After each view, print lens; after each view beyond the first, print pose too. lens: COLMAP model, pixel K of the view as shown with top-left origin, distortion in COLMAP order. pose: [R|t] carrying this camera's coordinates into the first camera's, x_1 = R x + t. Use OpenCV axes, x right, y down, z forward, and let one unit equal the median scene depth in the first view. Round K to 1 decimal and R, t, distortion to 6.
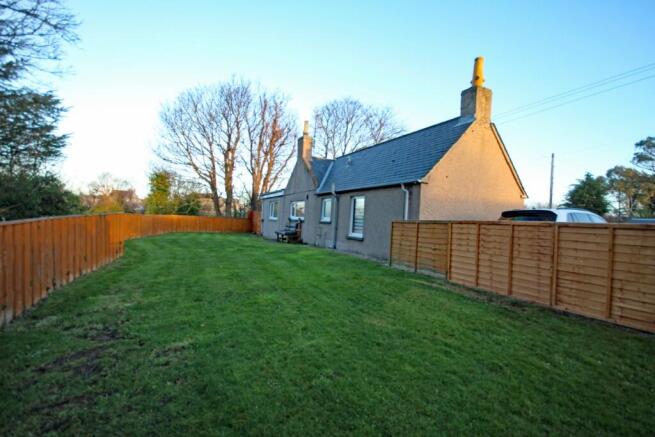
lens RADIAL K [[301.1, 0, 327.7], [0, 301.1, 219.2], [0, 0, 1]] dist [0.005570, -0.008185]
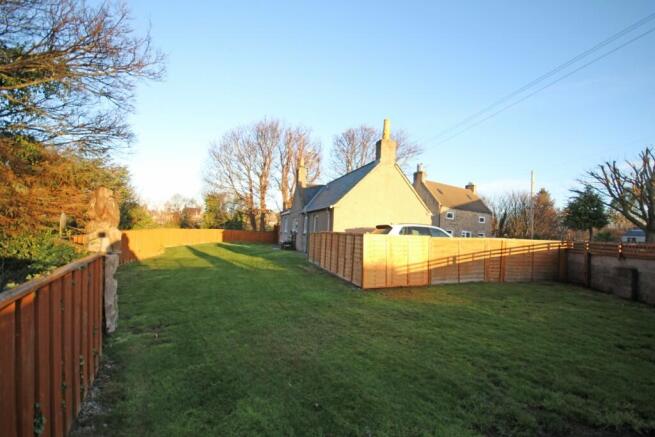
lens RADIAL K [[301.1, 0, 327.1], [0, 301.1, 217.6], [0, 0, 1]] dist [0.005570, -0.008185]
pose [[0.983818, -0.012263, -0.178752, 0.150115], [0.003327, 0.998733, -0.050205, 0.002316], [0.179141, 0.048797, 0.982613, -0.143287]]
